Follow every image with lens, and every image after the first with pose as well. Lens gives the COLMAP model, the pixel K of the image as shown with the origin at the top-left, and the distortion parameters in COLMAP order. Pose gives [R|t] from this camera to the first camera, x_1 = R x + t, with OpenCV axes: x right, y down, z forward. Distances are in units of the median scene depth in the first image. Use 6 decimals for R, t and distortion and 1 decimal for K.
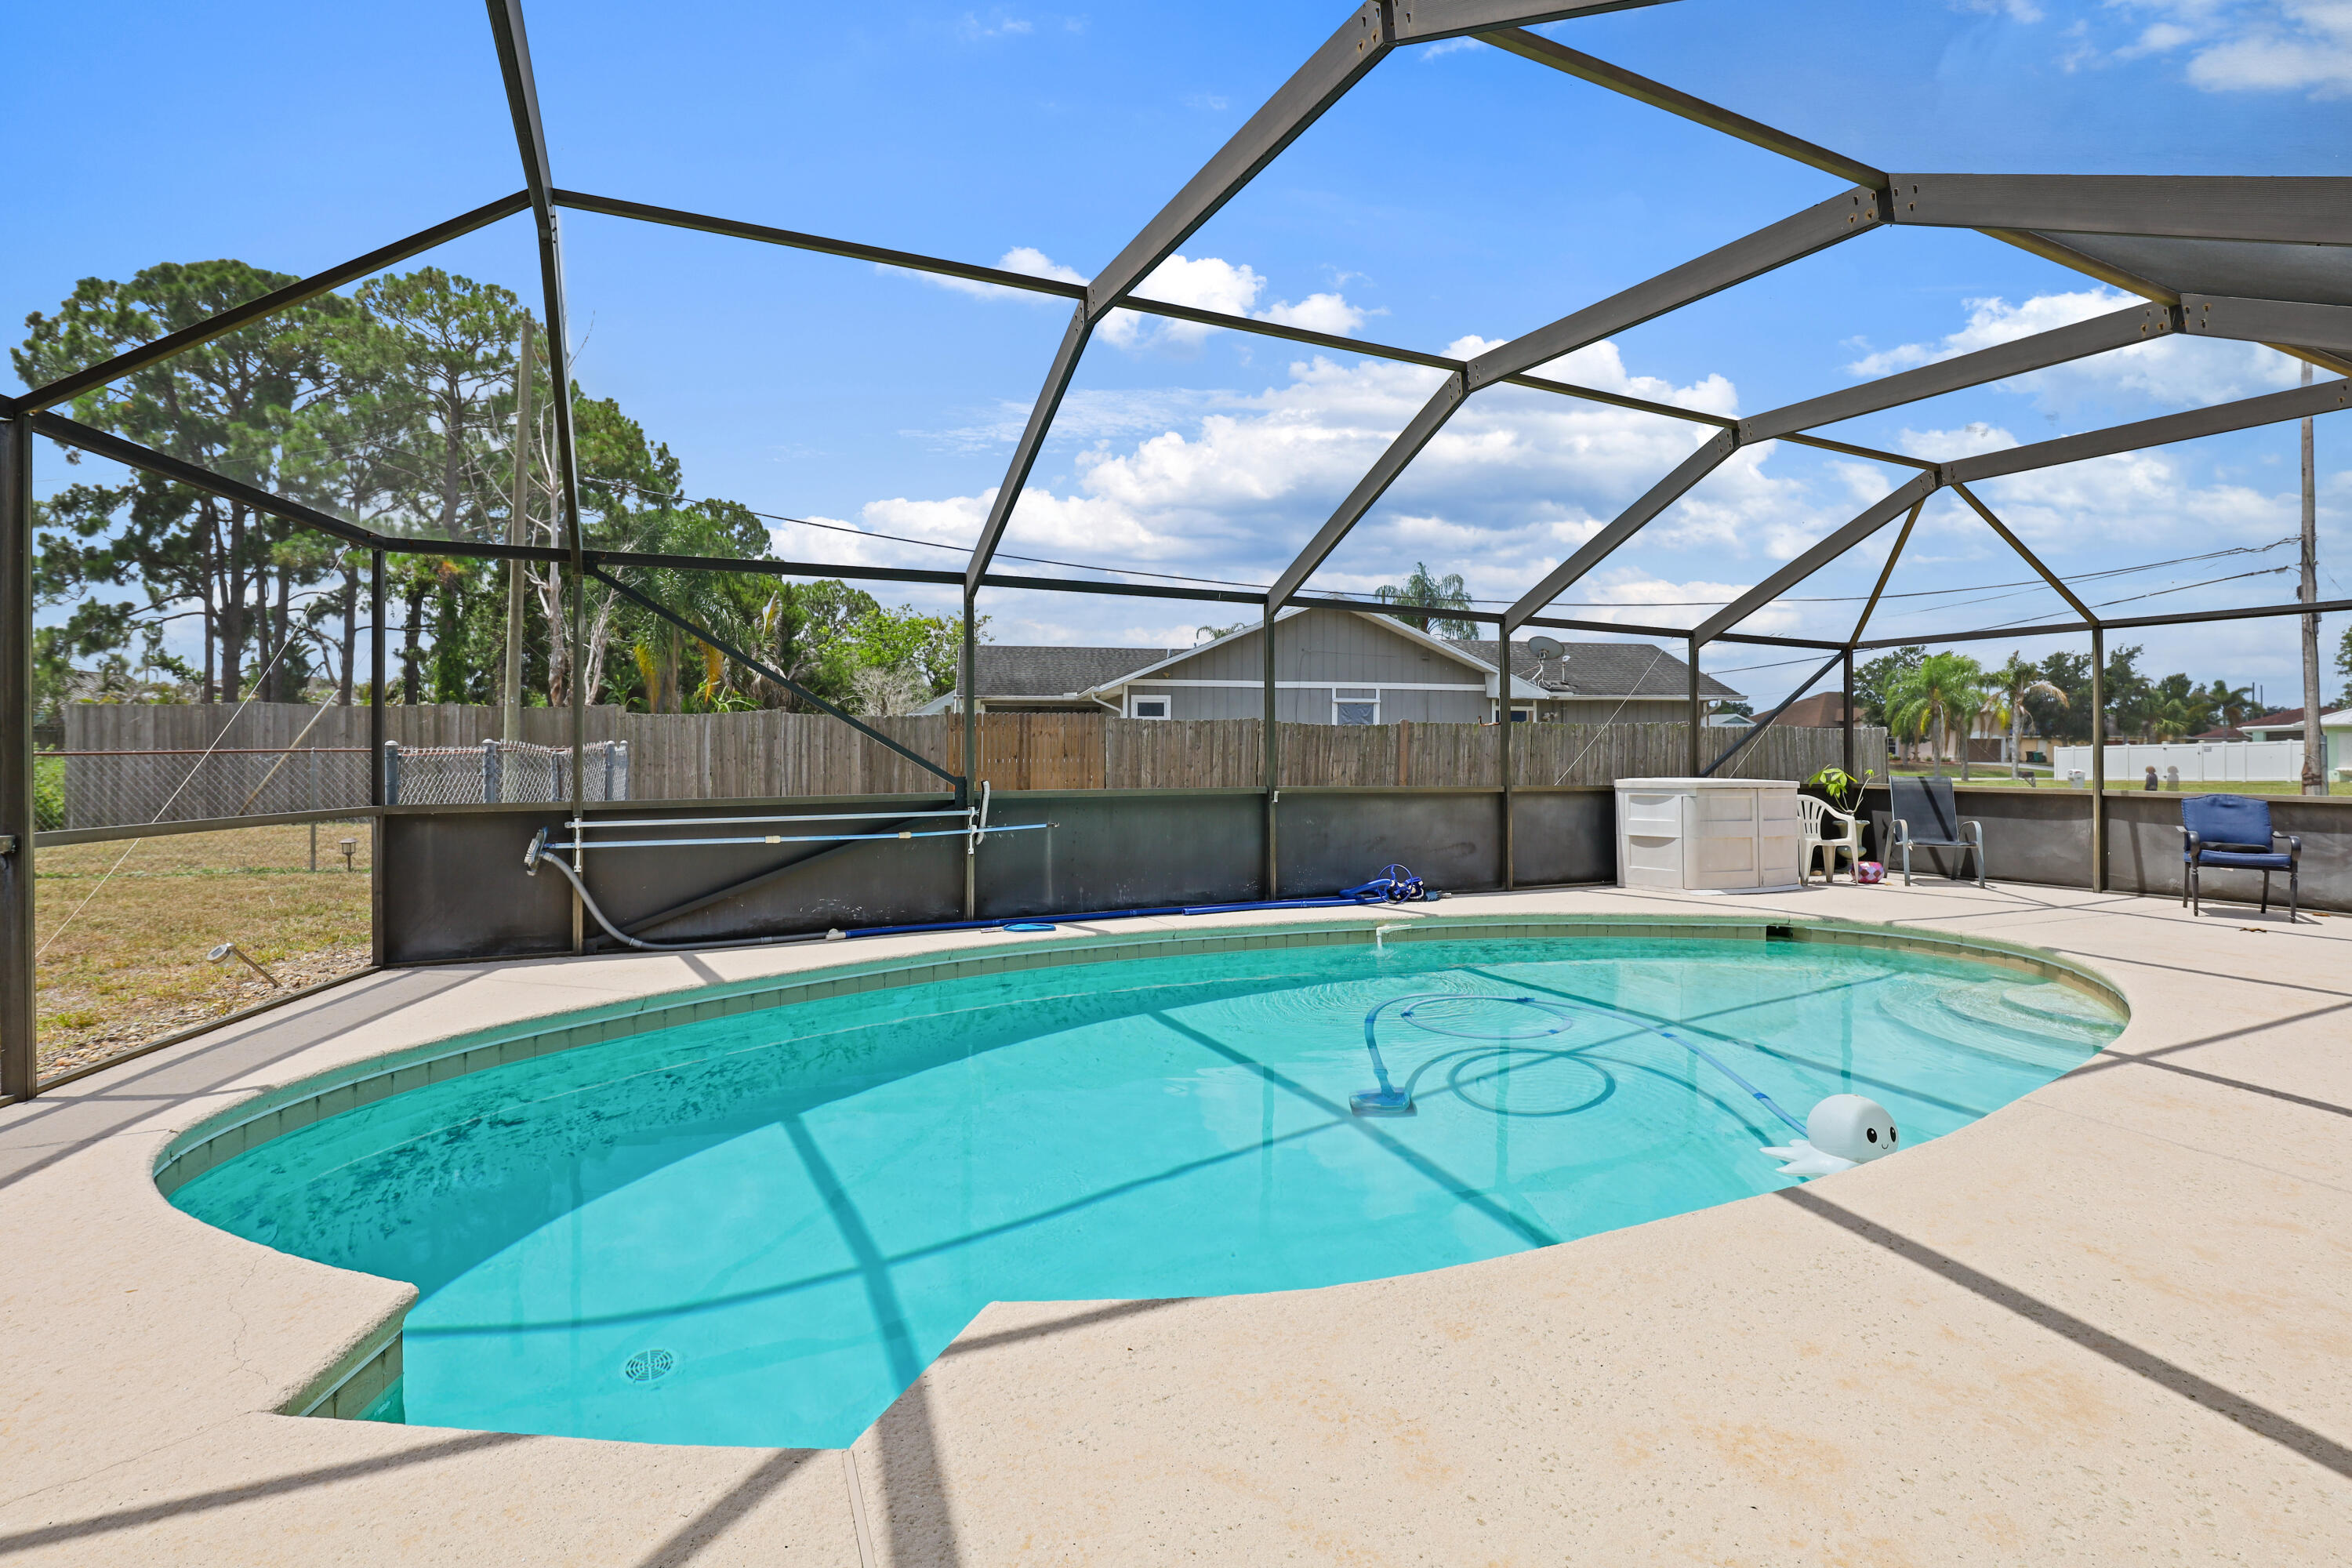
lens RADIAL K [[1104.9, 0, 1194.6], [0, 1104.9, 756.3], [0, 0, 1]] dist [-0.031971, 0.001096]
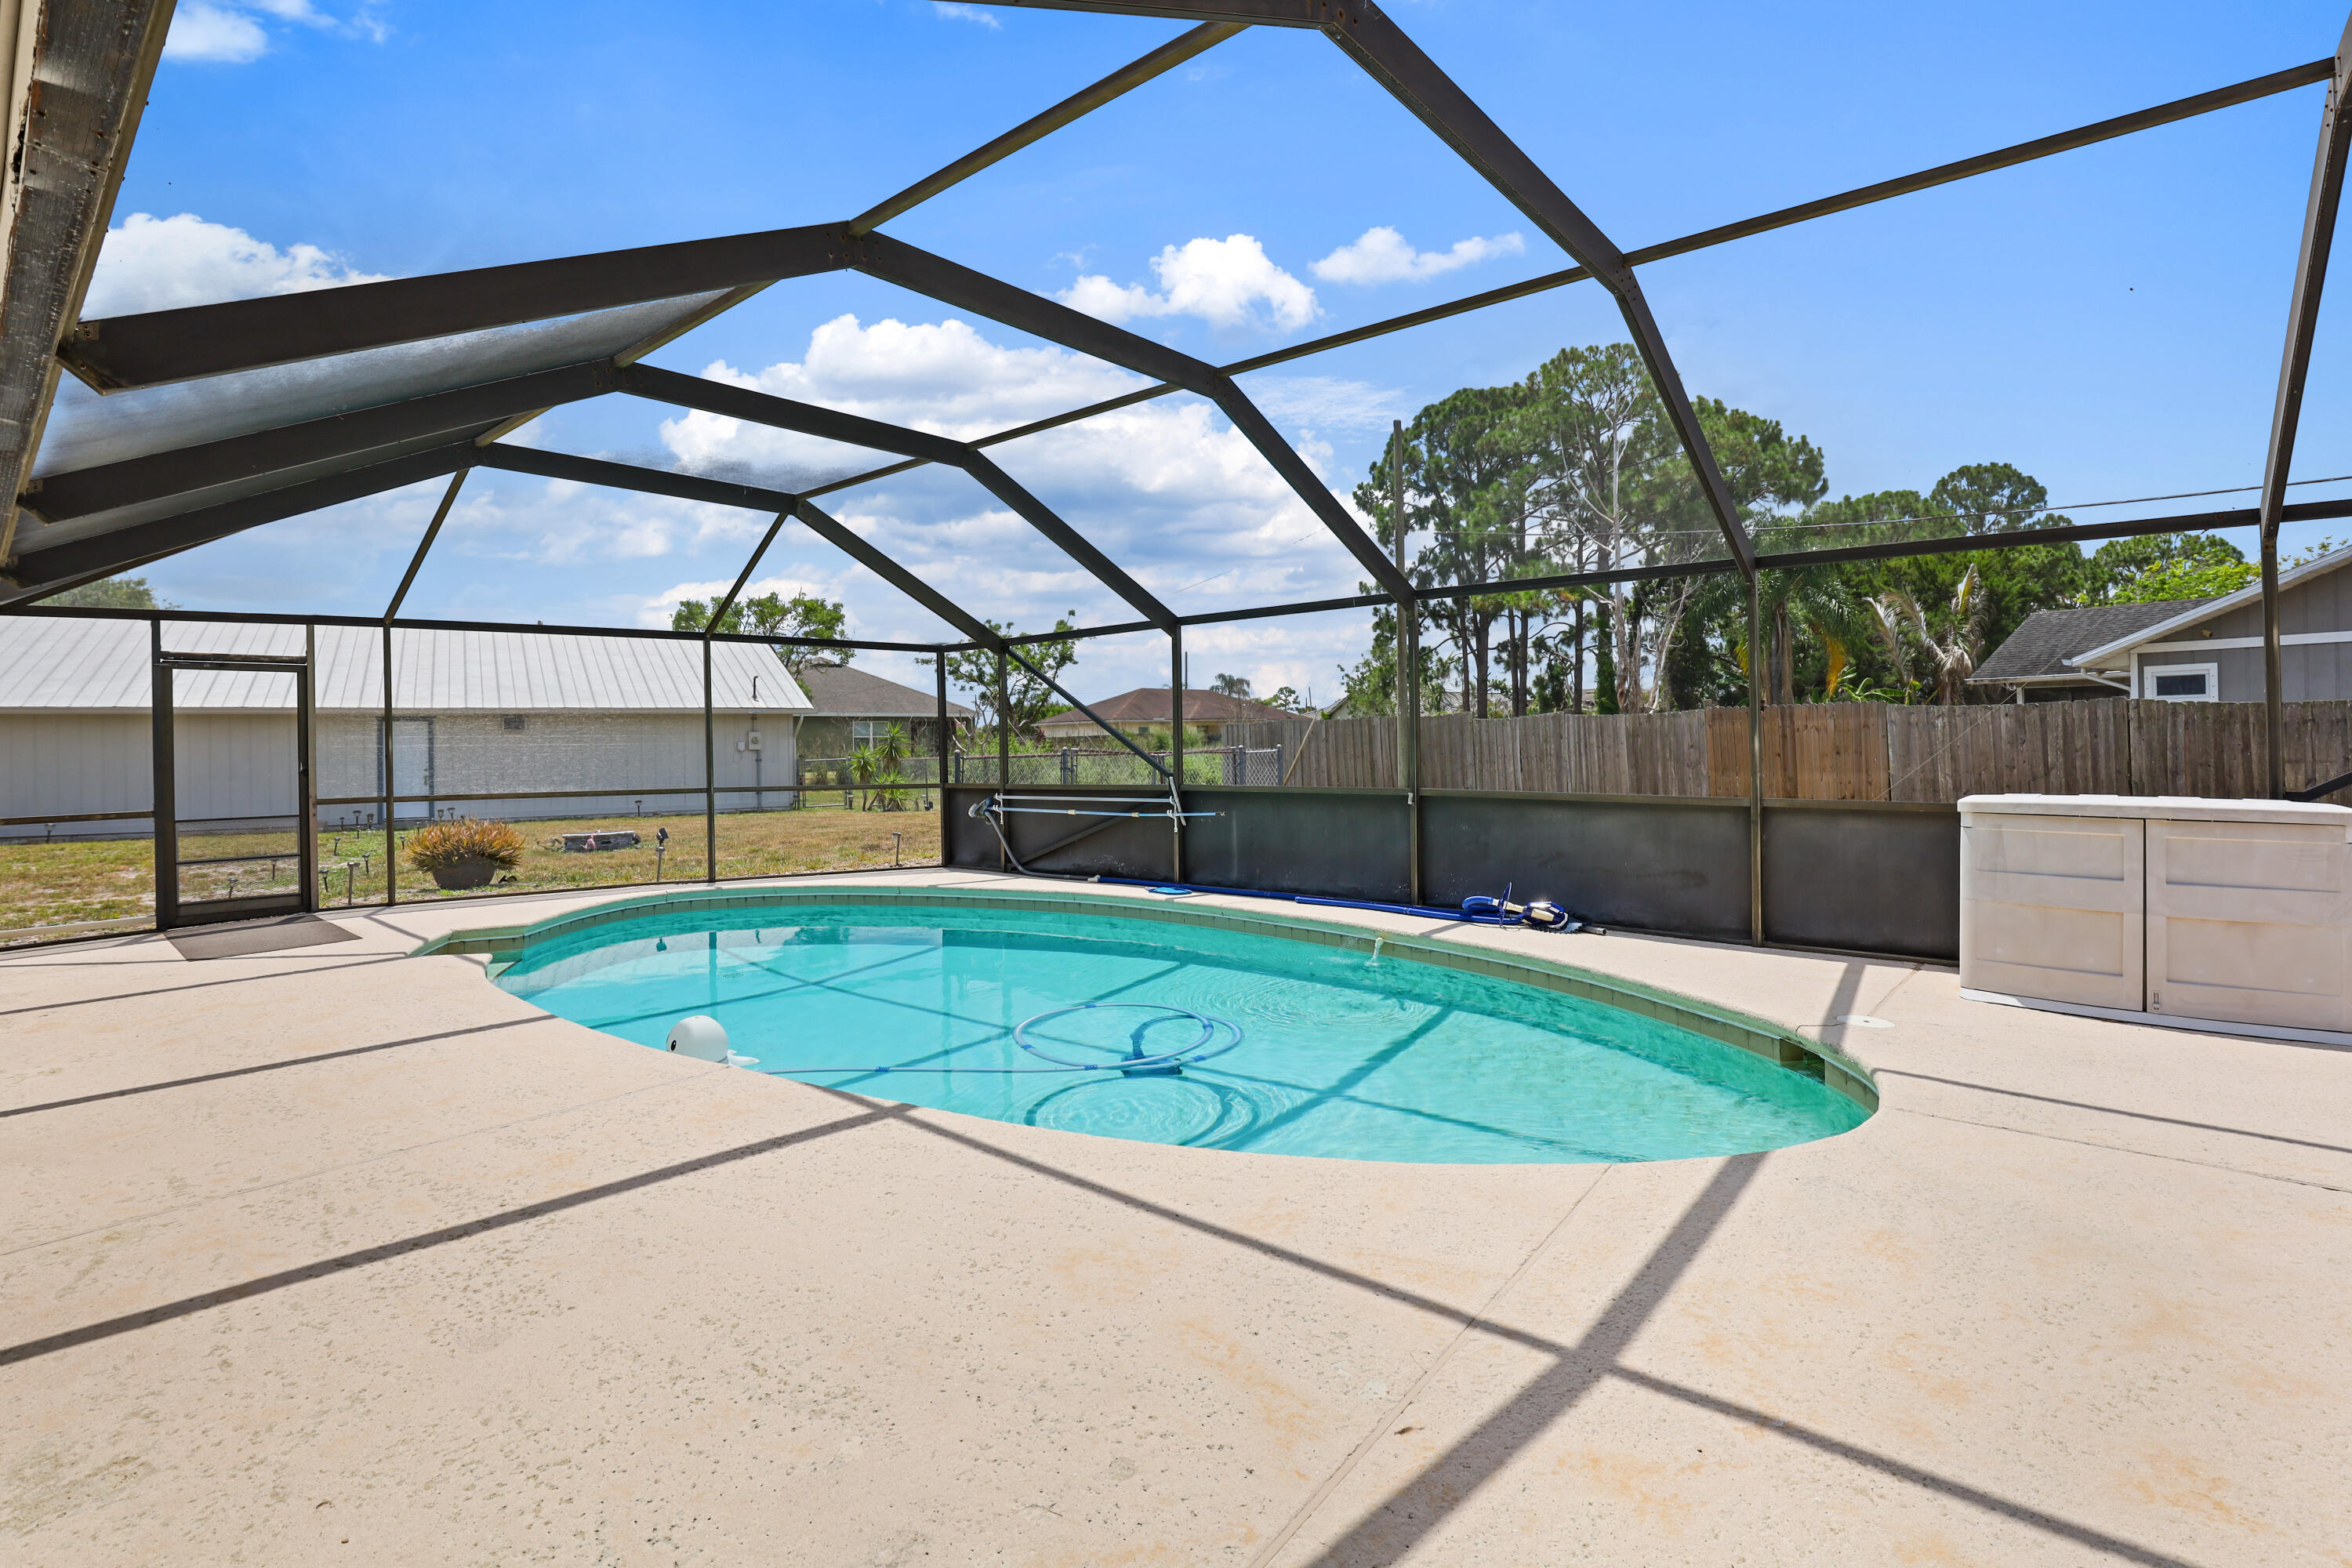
lens RADIAL K [[1104.9, 0, 1194.6], [0, 1104.9, 756.3], [0, 0, 1]] dist [-0.031971, 0.001096]
pose [[0.411938, 0.000148, -0.911212, 0.780727], [0.003932, 0.999990, 0.001940, -0.003060], [0.911203, -0.004382, 0.411933, 0.377076]]
